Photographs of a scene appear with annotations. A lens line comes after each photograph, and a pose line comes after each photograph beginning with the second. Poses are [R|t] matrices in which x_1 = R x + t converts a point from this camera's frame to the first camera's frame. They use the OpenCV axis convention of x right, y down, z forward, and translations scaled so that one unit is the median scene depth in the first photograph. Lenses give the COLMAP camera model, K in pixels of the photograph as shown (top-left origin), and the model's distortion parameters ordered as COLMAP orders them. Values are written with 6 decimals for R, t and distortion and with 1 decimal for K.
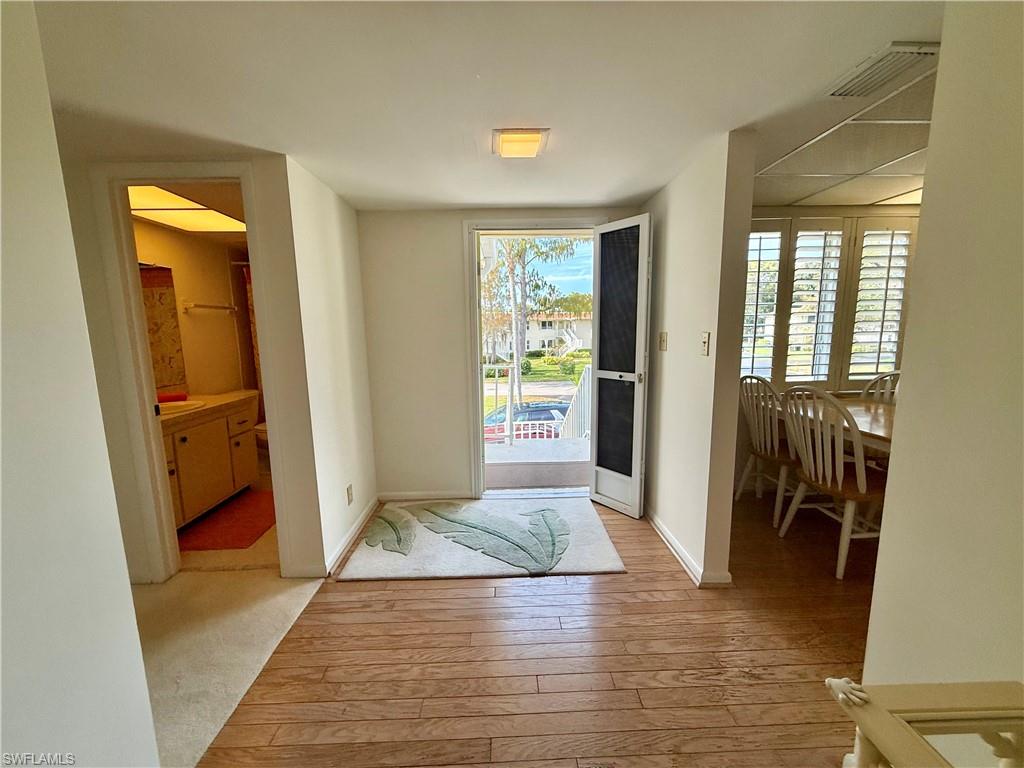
lens RADIAL K [[409.5, 0, 508.1], [0, 409.5, 386.6], [0, 0, 1]] dist [0.003204, -0.001377]
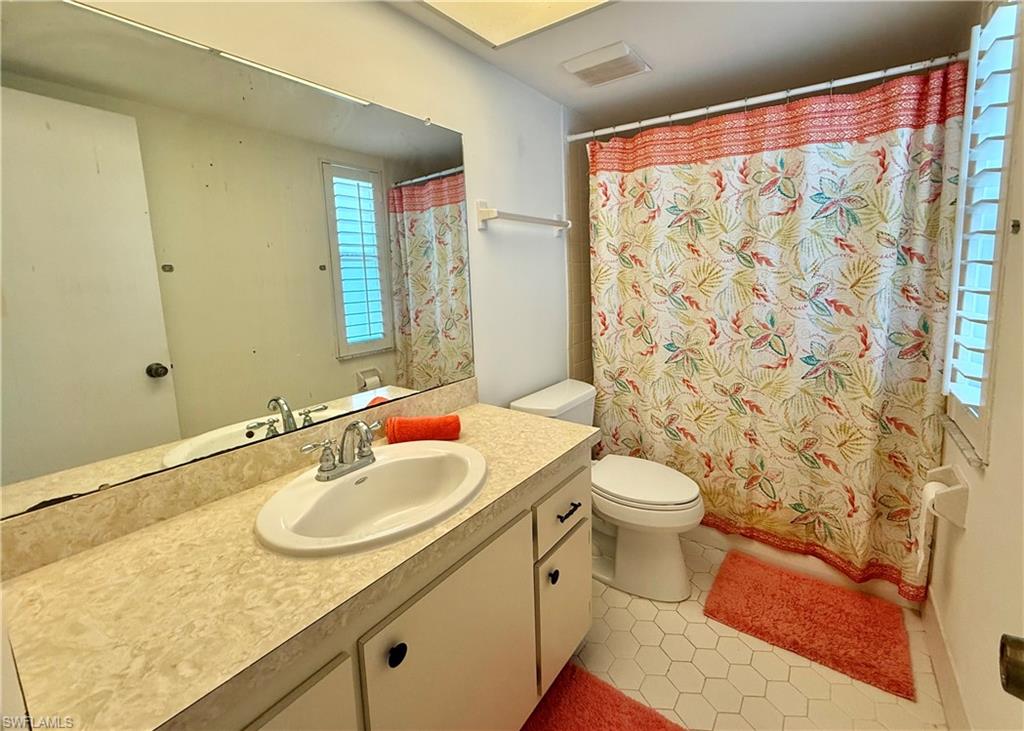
lens RADIAL K [[436.6, 0, 531.6], [0, 436.6, 325.2], [0, 0, 1]] dist [-0.001332, 0.000346]
pose [[0.803567, 0.066026, -0.591541, -0.429977], [-0.073259, 0.997243, 0.011792, -0.078543], [0.590689, 0.033860, 0.806189, 0.623615]]
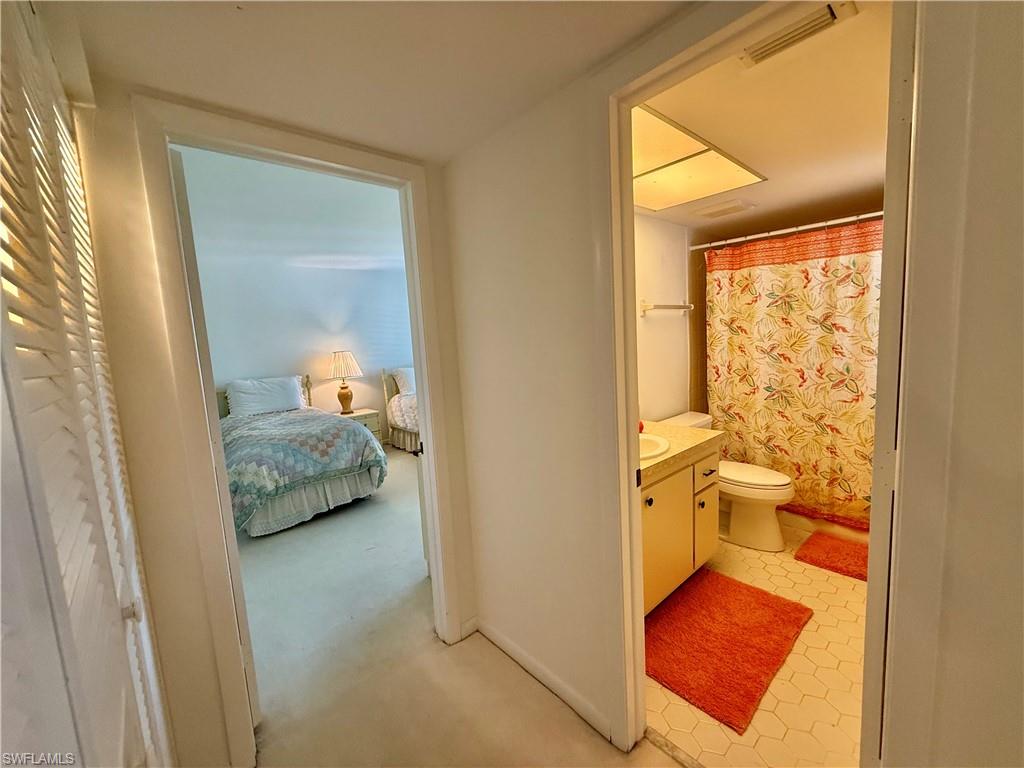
lens RADIAL K [[409.5, 0, 508.1], [0, 409.5, 383.3], [0, 0, 1]] dist [0.003204, -0.001377]
pose [[0.638208, 0.065761, -0.767051, -0.332677], [-0.067264, 0.997298, 0.029535, -0.055250], [0.766920, 0.032745, 0.640907, 0.291092]]
